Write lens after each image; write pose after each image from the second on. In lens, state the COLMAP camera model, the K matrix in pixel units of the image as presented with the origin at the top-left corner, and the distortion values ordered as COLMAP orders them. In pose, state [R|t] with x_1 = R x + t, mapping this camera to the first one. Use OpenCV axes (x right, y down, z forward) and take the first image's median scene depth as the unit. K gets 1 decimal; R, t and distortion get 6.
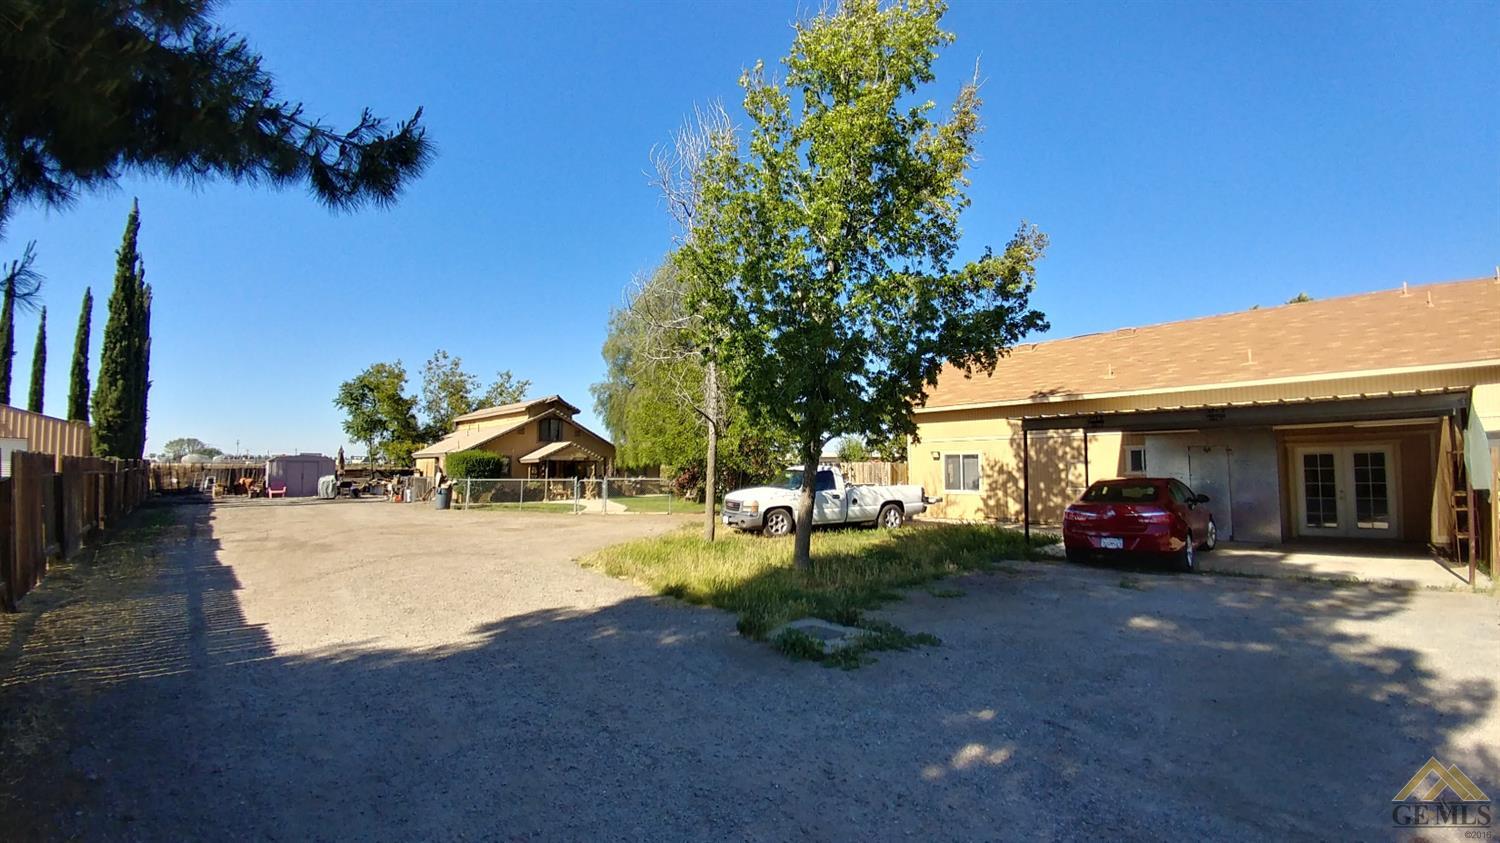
lens RADIAL K [[646.3, 0, 750.0], [0, 646.3, 421.5], [0, 0, 1]] dist [0.027601, -0.050243]
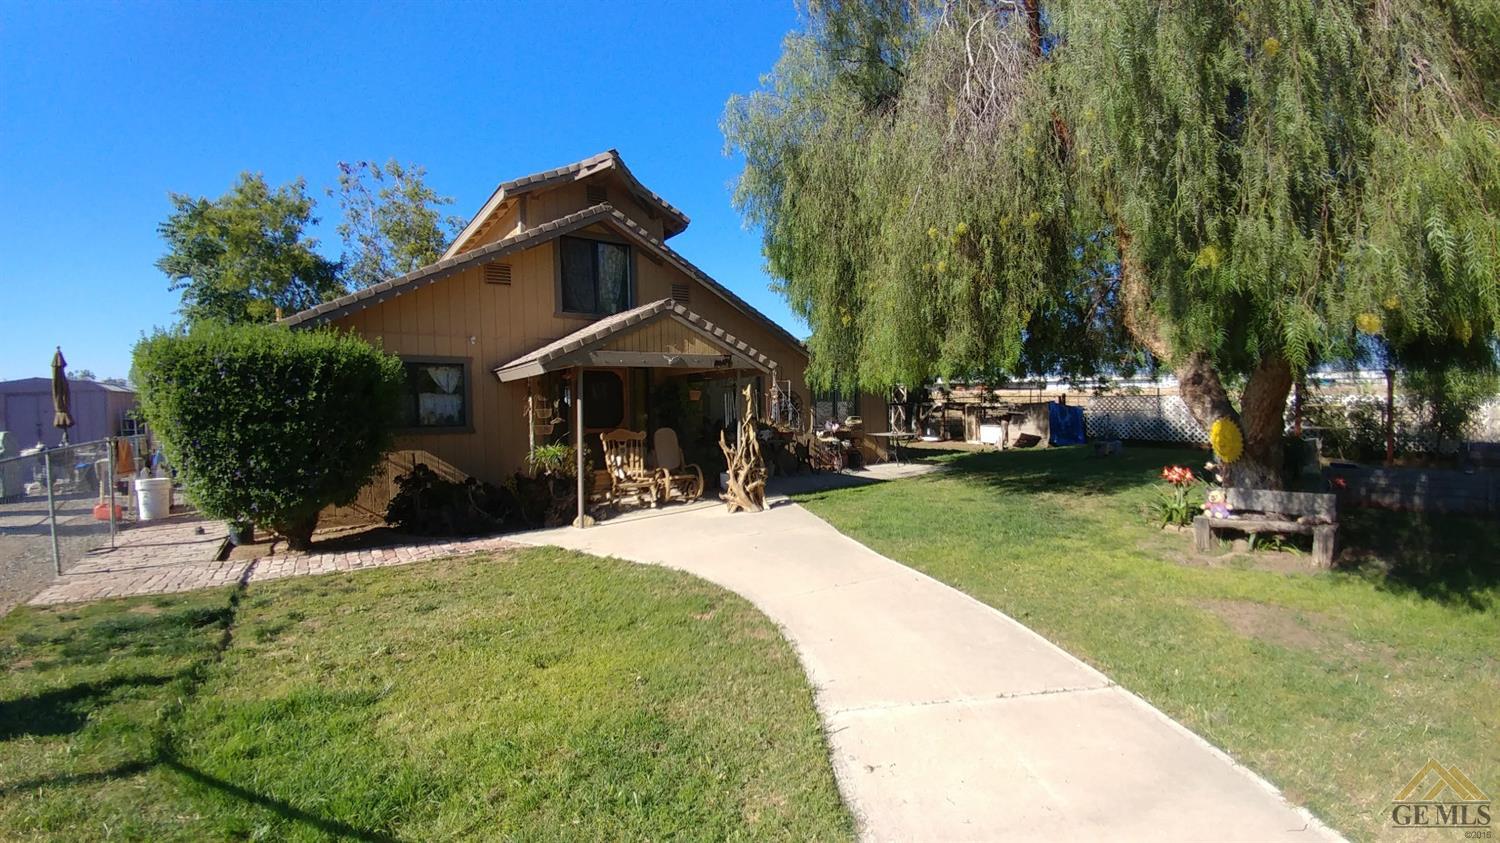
lens RADIAL K [[592.2, 0, 762.9], [0, 592.2, 431.3], [0, 0, 1]] dist [0.020199, -0.035361]
pose [[0.992610, -0.013109, -0.120638, -0.201144], [0.026435, 0.993632, 0.109531, 0.058043], [0.118433, -0.111910, 0.986636, 0.735332]]
